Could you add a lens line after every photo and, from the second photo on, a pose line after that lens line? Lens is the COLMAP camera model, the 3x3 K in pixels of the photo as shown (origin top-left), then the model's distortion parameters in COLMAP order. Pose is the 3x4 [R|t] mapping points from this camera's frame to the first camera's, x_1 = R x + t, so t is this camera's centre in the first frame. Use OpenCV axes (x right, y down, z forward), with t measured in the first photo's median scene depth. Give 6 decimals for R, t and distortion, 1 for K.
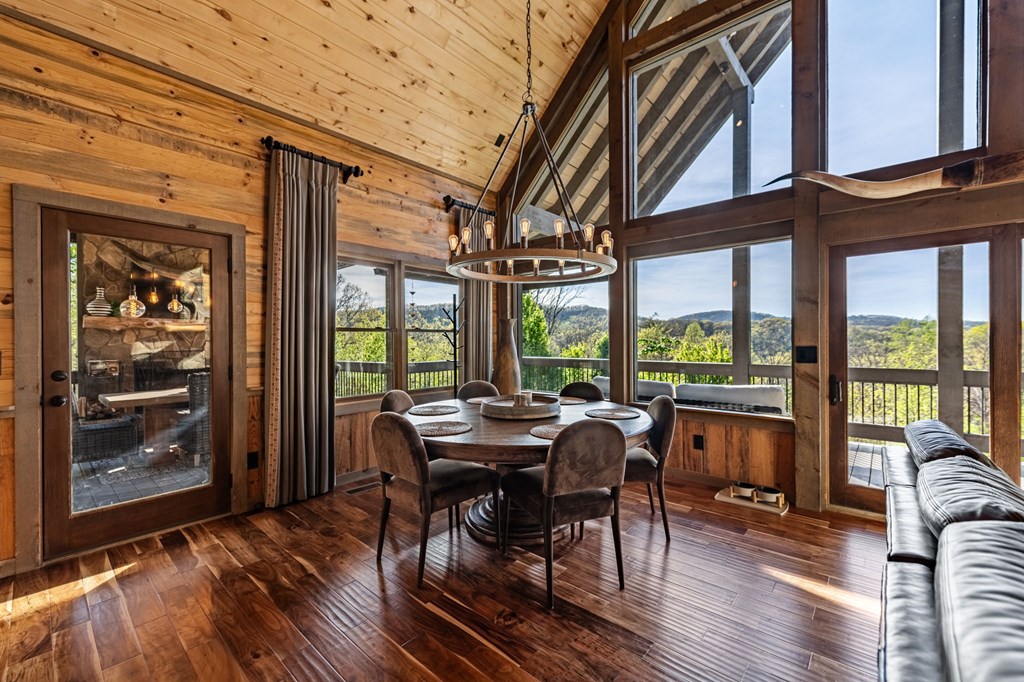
lens RADIAL K [[410.2, 0, 504.8], [0, 410.2, 341.6], [0, 0, 1]] dist [0.012425, -0.002007]
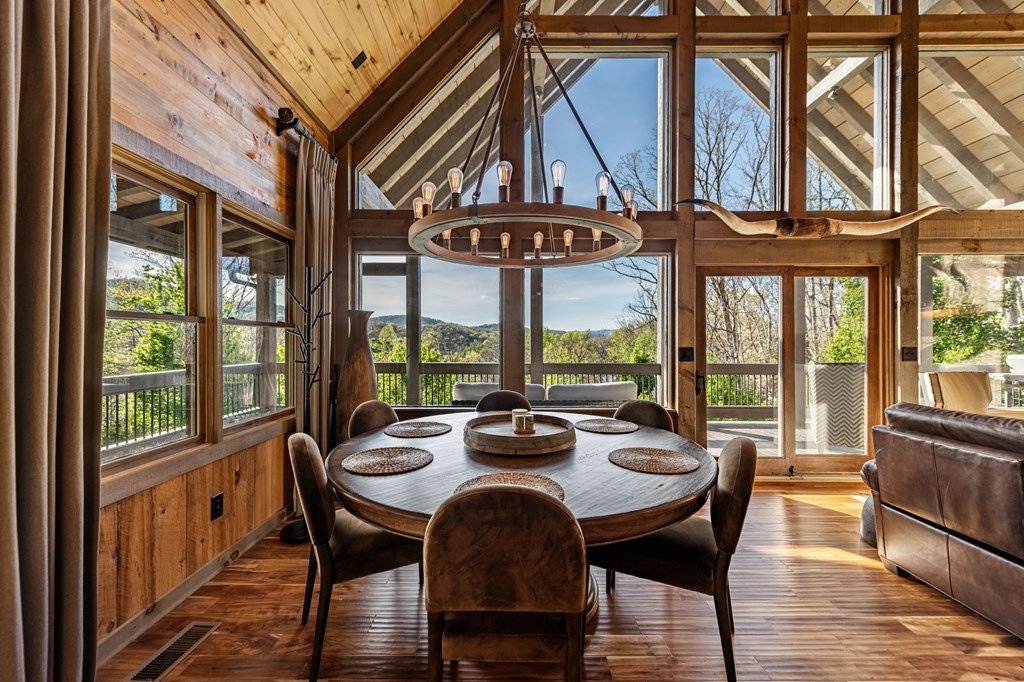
lens RADIAL K [[410.2, 0, 512.4], [0, 410.2, 339.8], [0, 0, 1]] dist [0.012425, -0.002007]
pose [[0.747873, 0.007360, 0.663801, -0.348915], [-0.003137, 0.999967, -0.007553, 0.000310], [-0.663834, 0.003566, 0.747872, 0.356871]]
